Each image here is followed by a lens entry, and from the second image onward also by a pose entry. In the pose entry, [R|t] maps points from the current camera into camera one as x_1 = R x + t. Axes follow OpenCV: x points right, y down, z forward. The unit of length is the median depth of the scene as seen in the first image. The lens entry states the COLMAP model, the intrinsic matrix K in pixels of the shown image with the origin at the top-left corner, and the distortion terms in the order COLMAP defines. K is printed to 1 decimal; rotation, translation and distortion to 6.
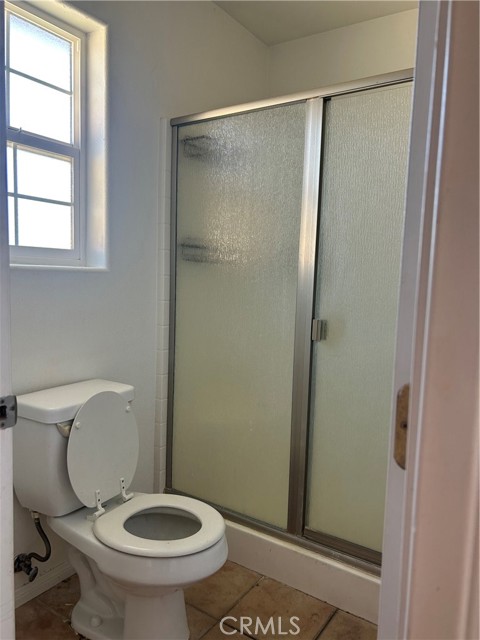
lens RADIAL K [[489.0, 0, 240.0], [0, 489.0, 320.0], [0, 0, 1]] dist [0.034317, -0.006930]
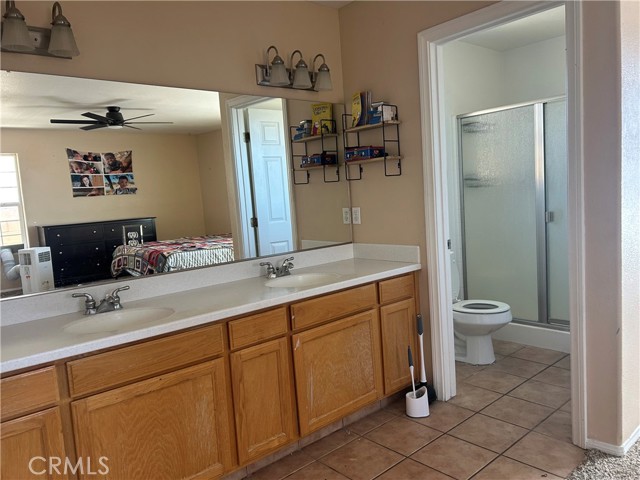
lens RADIAL K [[489.0, 0, 320.0], [0, 489.0, 240.0], [0, 0, 1]] dist [0.034317, -0.006930]
pose [[0.955628, -0.072440, -0.285530, -0.151290], [0.080257, 0.996650, 0.015754, 0.006829], [0.283432, -0.037971, 0.958240, -1.098864]]
